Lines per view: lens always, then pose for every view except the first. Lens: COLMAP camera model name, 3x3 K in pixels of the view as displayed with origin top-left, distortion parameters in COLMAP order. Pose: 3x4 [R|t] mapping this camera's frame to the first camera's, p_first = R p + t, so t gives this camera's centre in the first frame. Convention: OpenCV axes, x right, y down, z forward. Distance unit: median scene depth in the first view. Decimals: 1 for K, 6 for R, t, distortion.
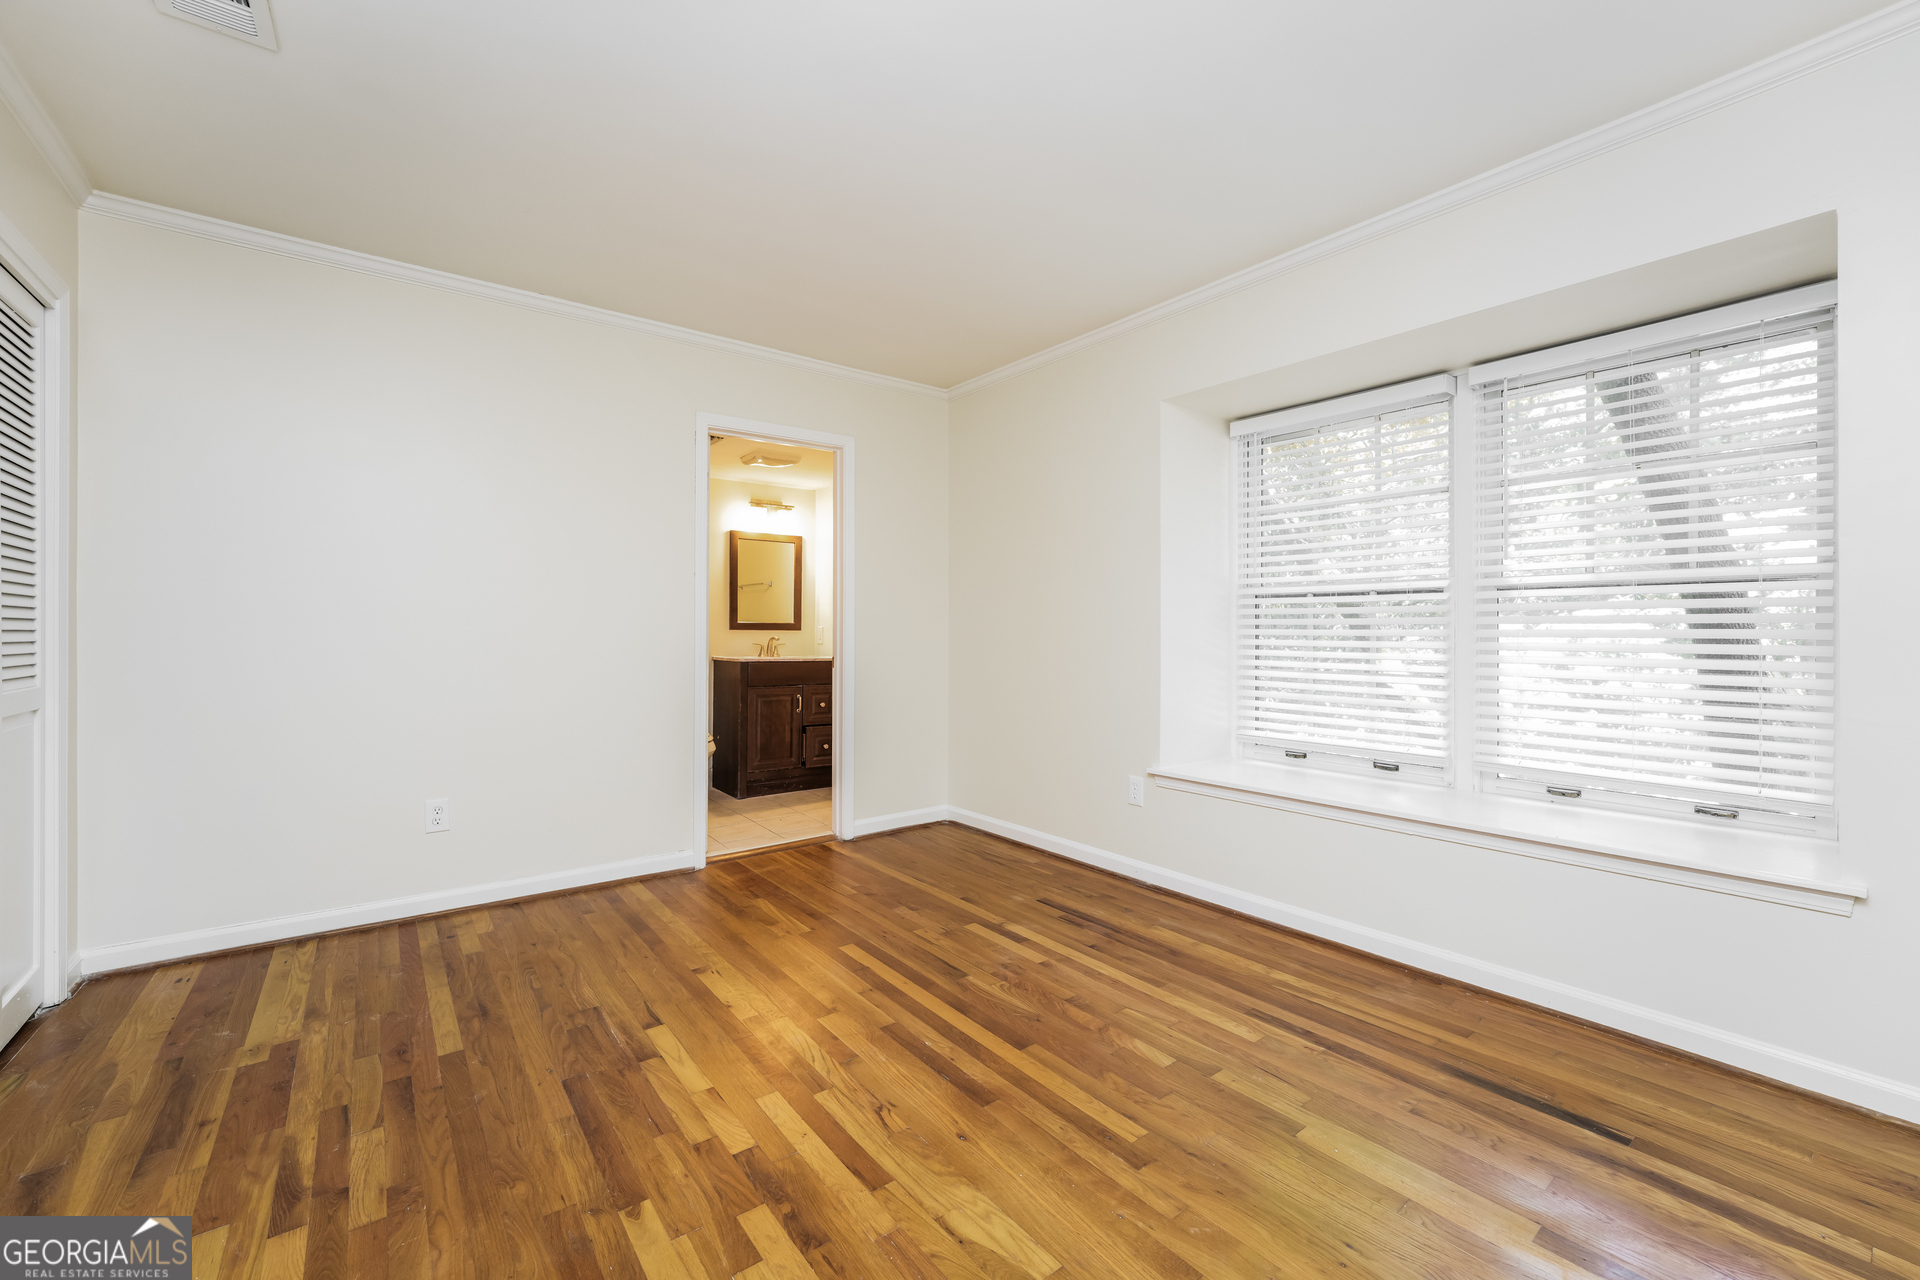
lens RADIAL K [[784.3, 0, 964.1], [0, 784.3, 634.8], [0, 0, 1]] dist [0.001119, 0.002667]
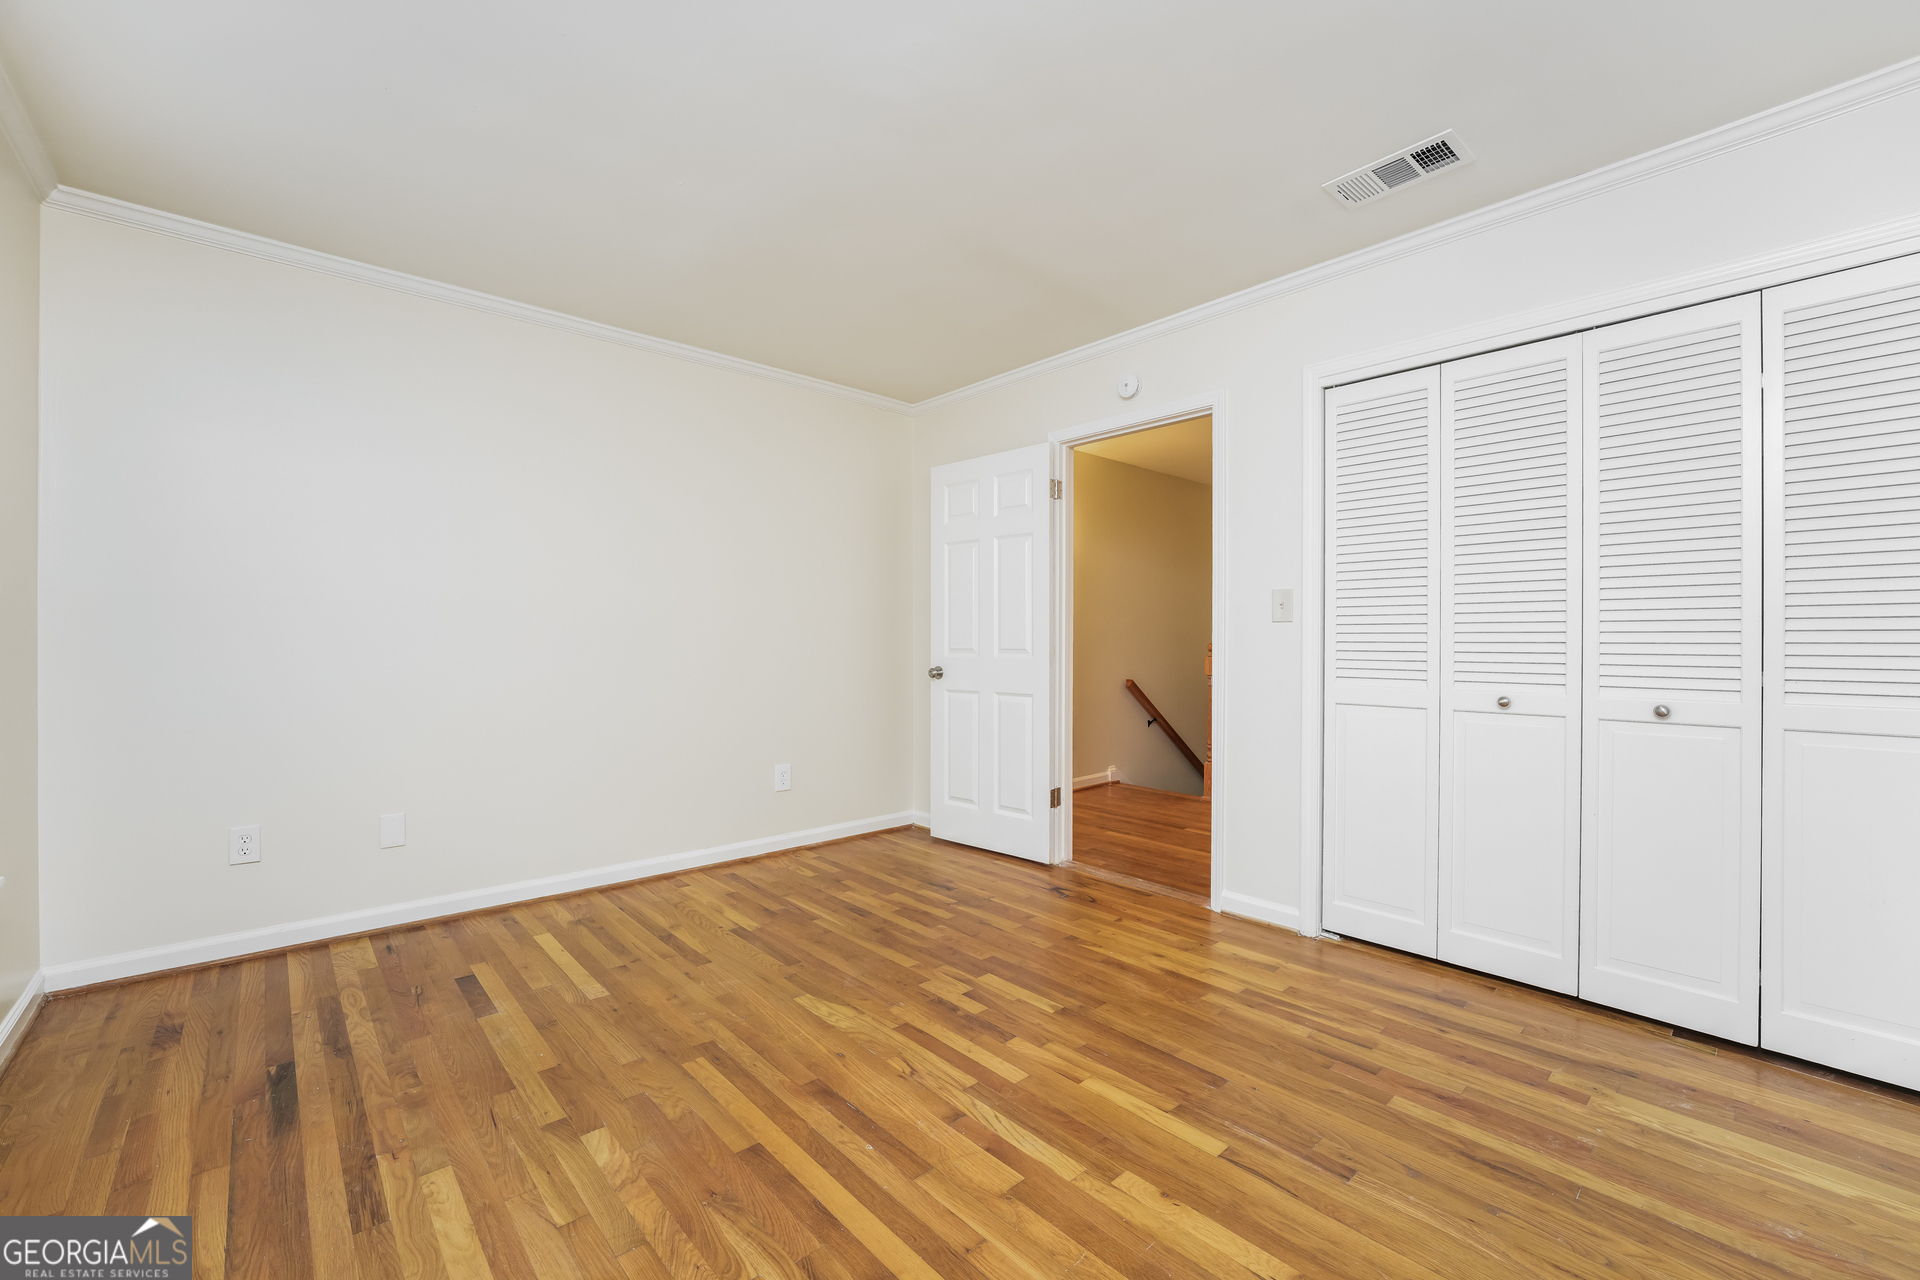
lens RADIAL K [[784.3, 0, 963.0], [0, 784.3, 642.1], [0, 0, 1]] dist [0.001119, 0.002667]
pose [[-0.996893, -0.000138, -0.078770, -0.085793], [-0.000370, 0.999996, 0.002935, -0.007692], [0.078769, 0.002955, -0.996888, 1.991635]]
